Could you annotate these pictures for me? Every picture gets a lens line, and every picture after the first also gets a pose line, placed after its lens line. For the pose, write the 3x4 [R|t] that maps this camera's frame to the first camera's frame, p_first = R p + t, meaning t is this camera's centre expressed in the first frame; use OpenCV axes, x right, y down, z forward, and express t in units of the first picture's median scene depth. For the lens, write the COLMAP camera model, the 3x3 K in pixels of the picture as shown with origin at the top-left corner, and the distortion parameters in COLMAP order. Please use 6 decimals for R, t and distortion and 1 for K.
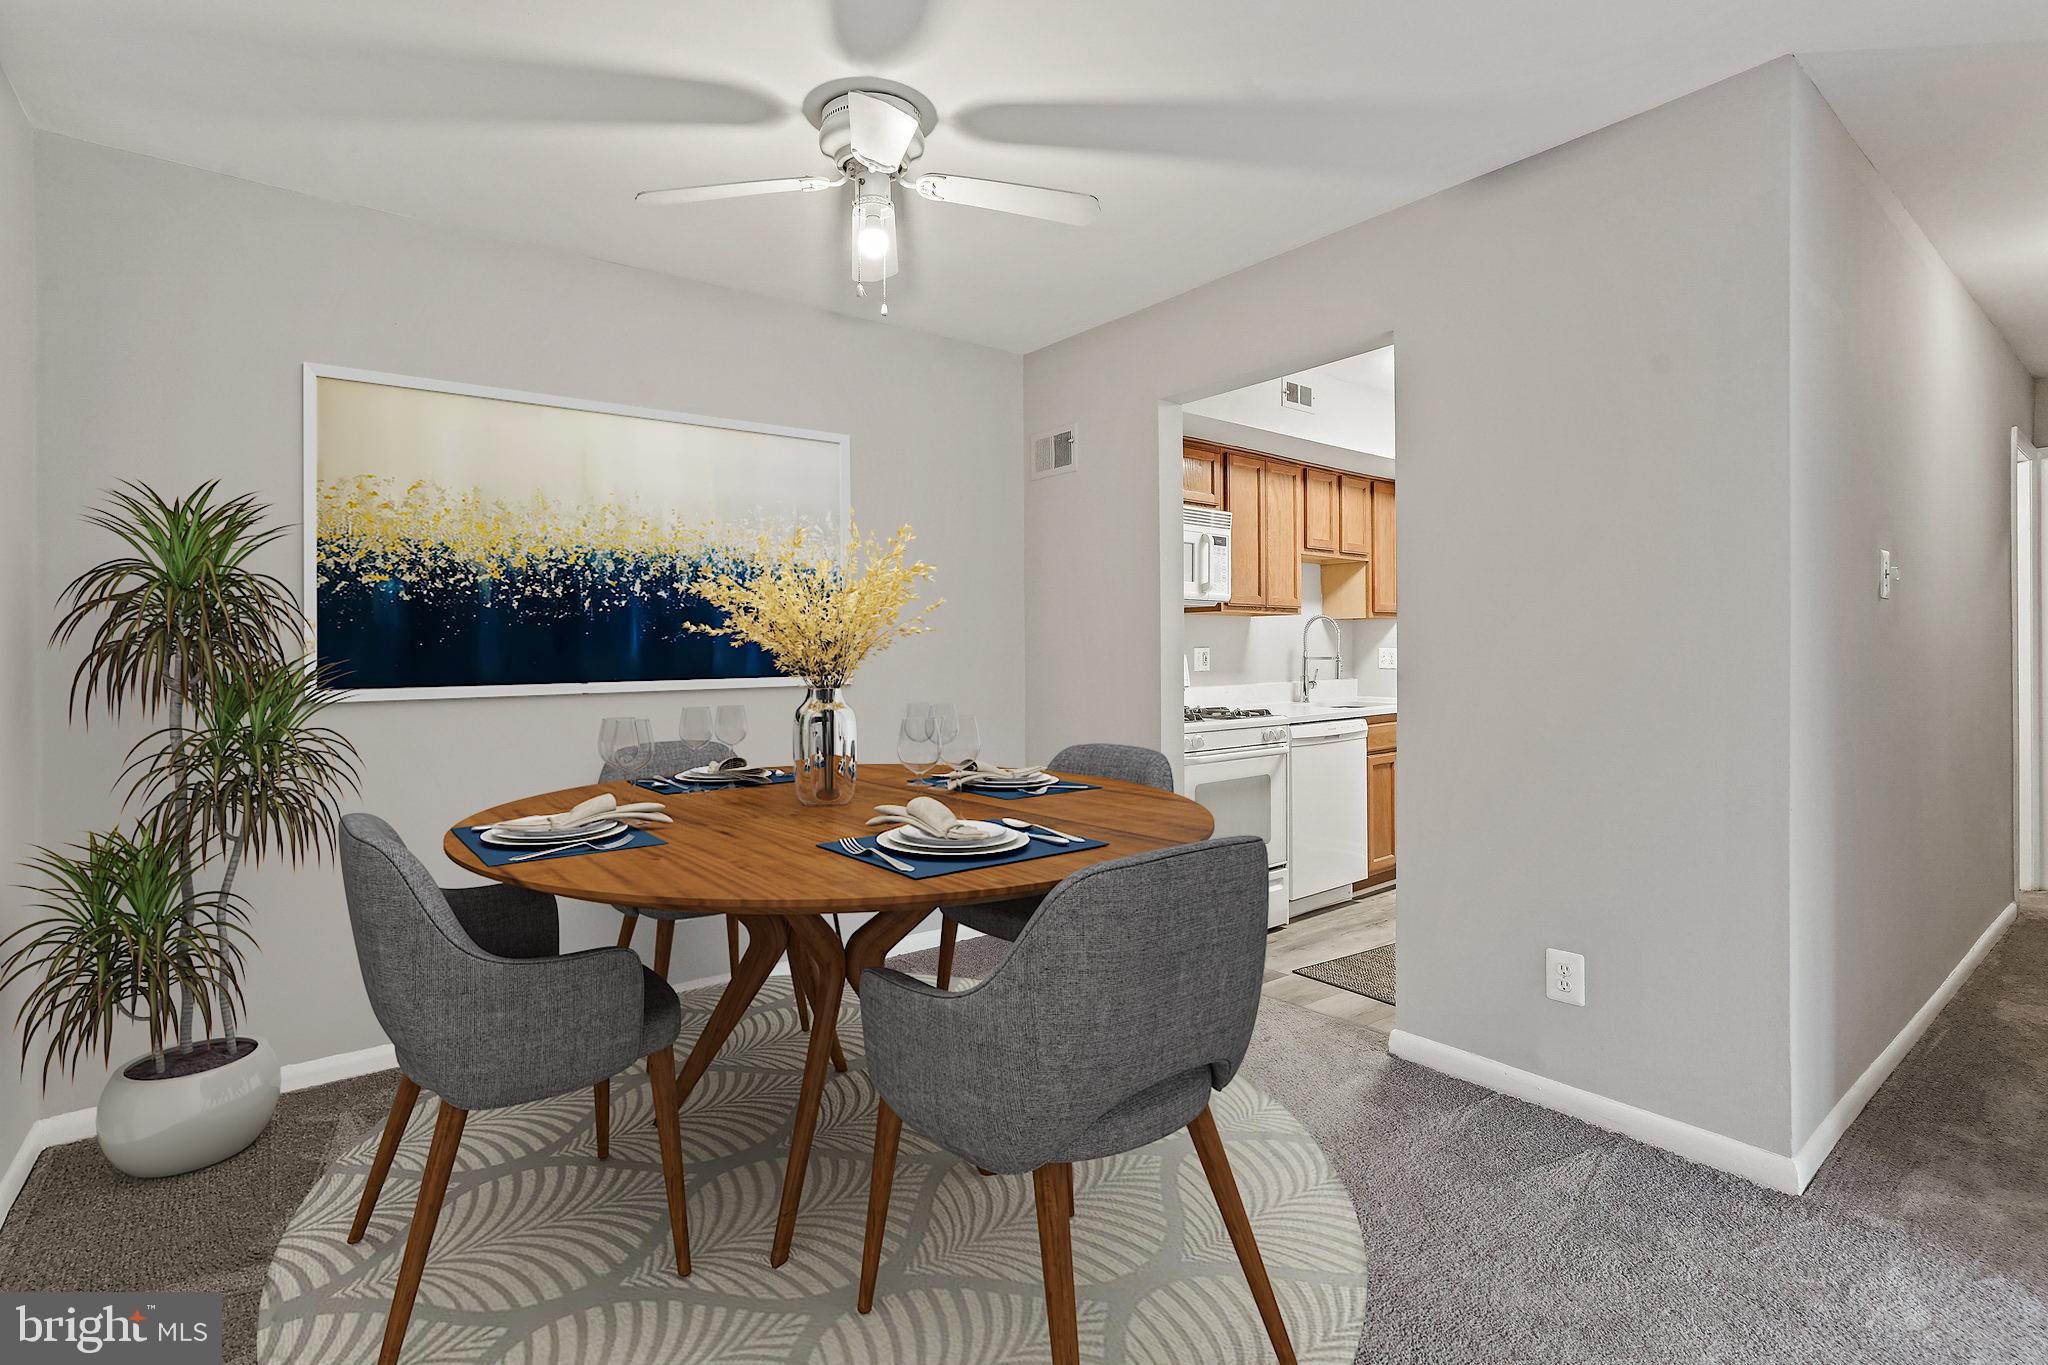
lens RADIAL K [[941.3, 0, 1021.2], [0, 941.3, 668.4], [0, 0, 1]] dist [-0.002214, 0.000084]
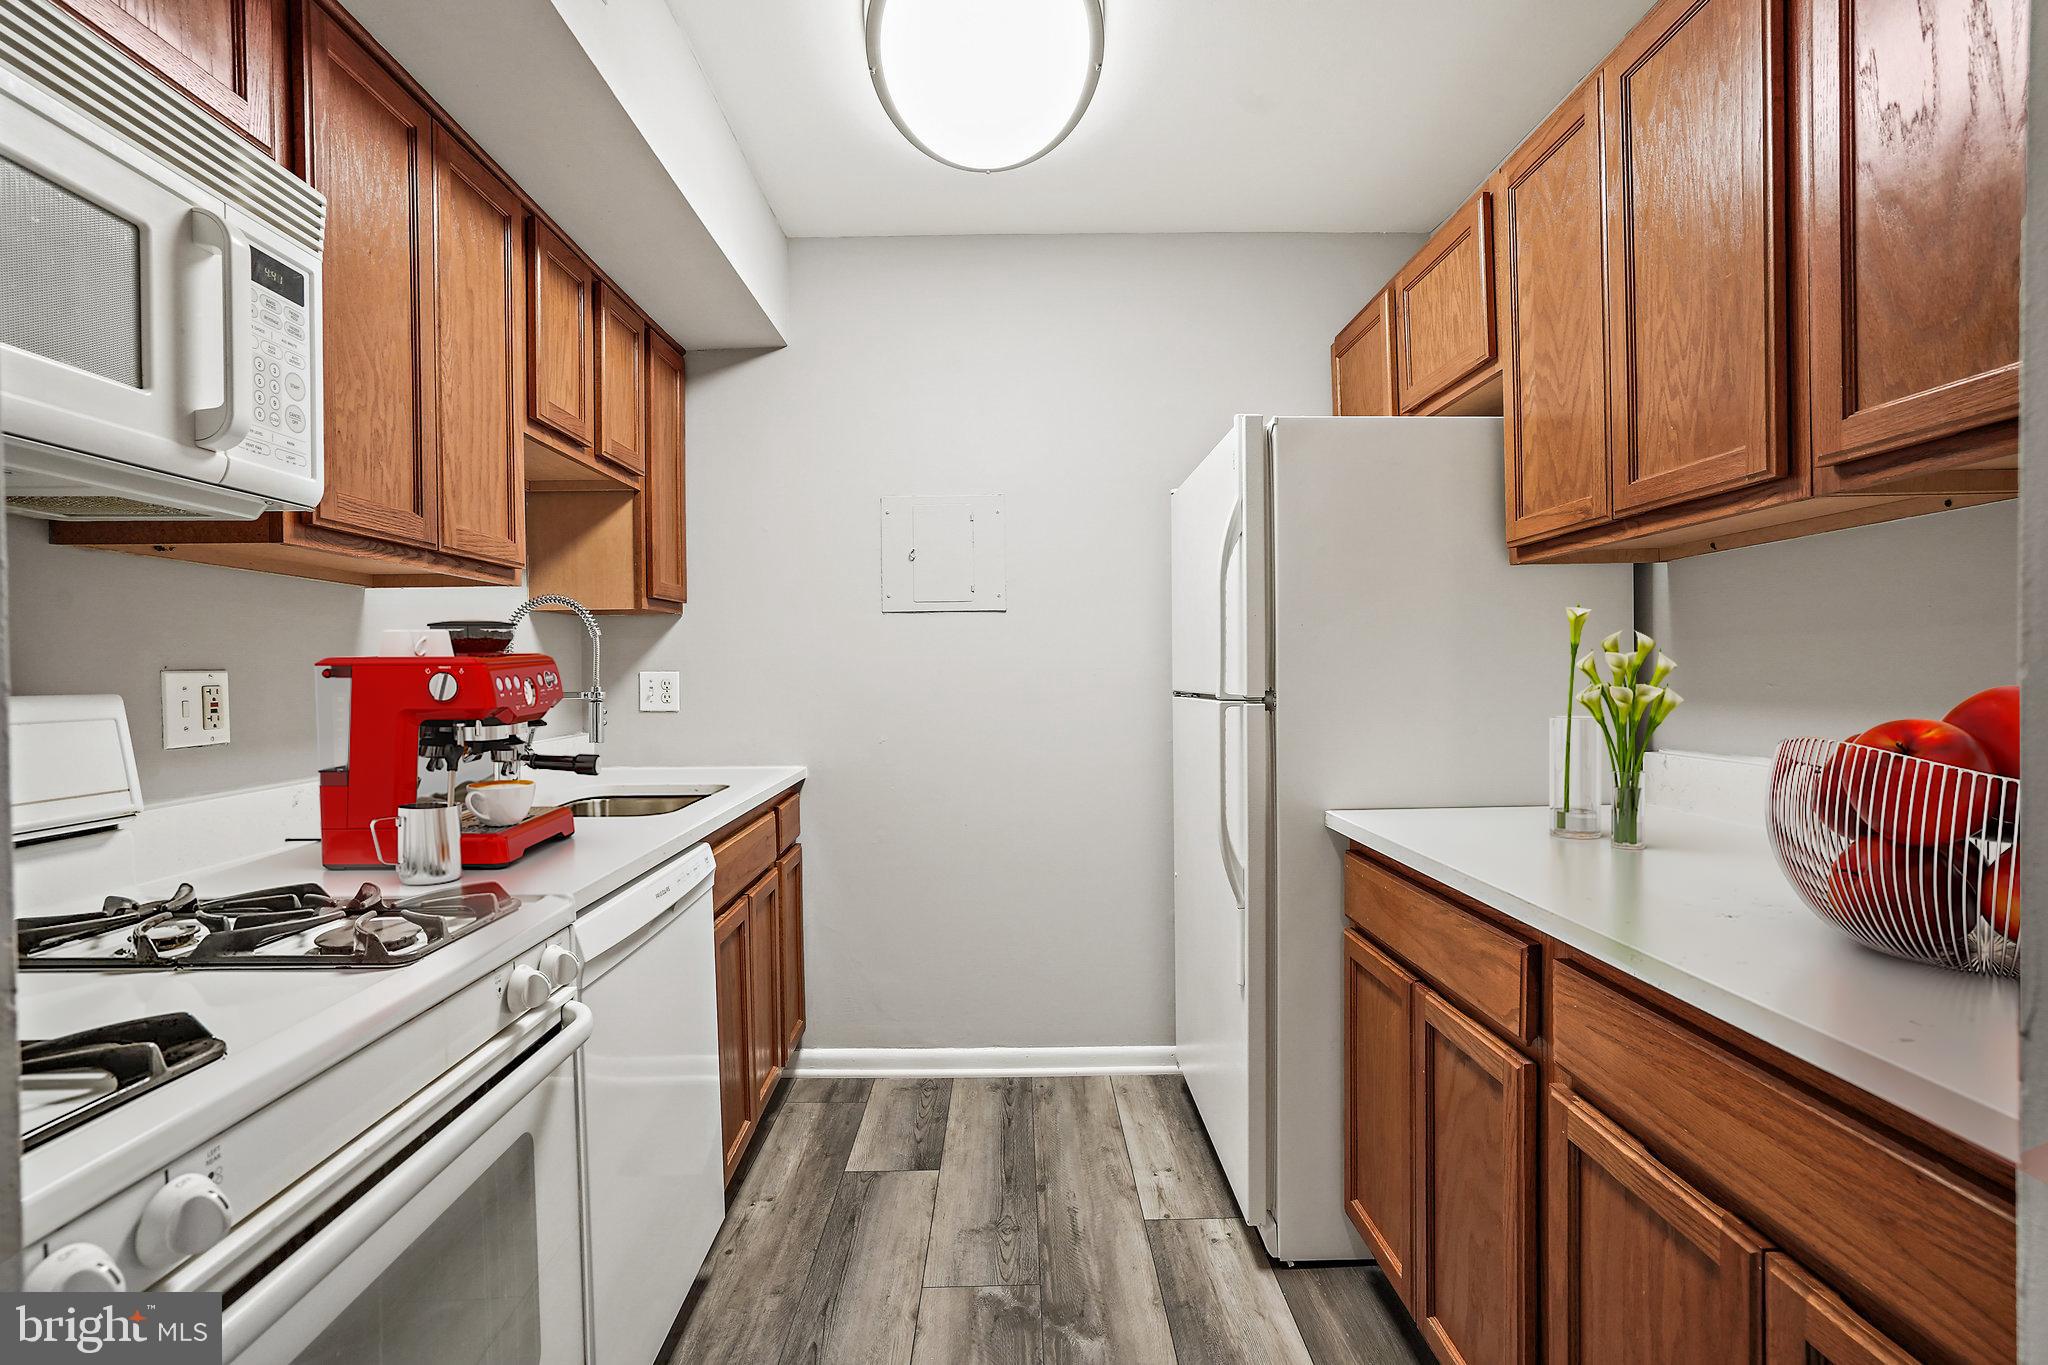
lens RADIAL K [[941.3, 0, 1017.7], [0, 941.3, 682.1], [0, 0, 1]] dist [-0.002214, 0.000084]
pose [[0.608169, -0.007914, 0.793768, 0.121850], [0.016890, 0.999853, -0.002972, -0.013508], [-0.793628, 0.015215, 0.608213, 0.649862]]
